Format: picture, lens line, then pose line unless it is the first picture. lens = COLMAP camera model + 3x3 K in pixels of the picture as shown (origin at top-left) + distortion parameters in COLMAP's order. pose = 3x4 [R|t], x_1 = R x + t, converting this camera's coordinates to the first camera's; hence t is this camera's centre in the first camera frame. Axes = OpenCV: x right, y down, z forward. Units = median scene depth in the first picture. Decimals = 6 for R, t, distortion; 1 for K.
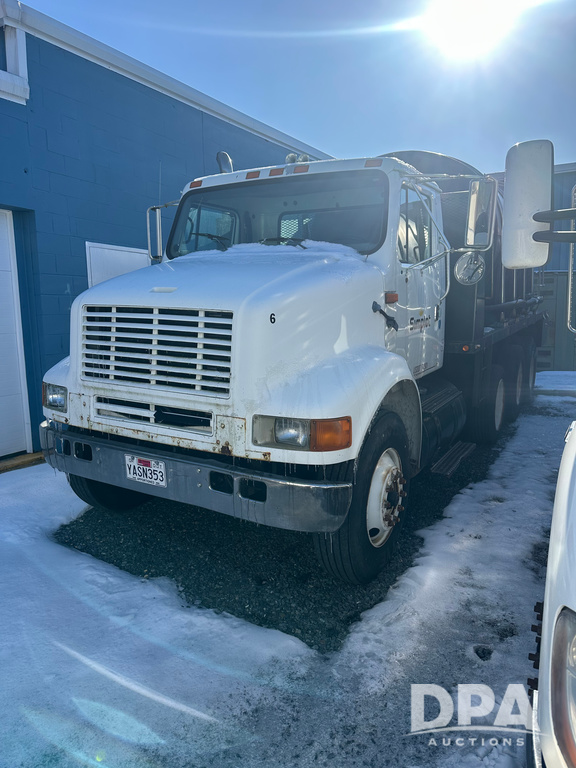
lens RADIAL K [[552.9, 0, 278.6], [0, 552.9, 383.6], [0, 0, 1]] dist [0.003041, -0.000913]
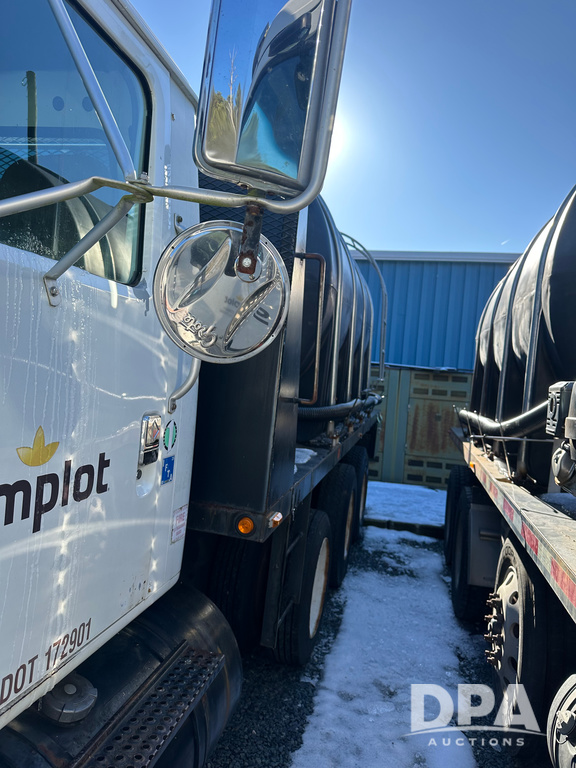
lens RADIAL K [[552.9, 0, 278.6], [0, 552.9, 383.6], [0, 0, 1]] dist [0.003041, -0.000913]
pose [[0.951873, 0.098020, 0.290396, 0.172304], [-0.059289, 0.988473, -0.139307, -0.079484], [-0.300704, 0.115385, 0.946712, 0.443977]]
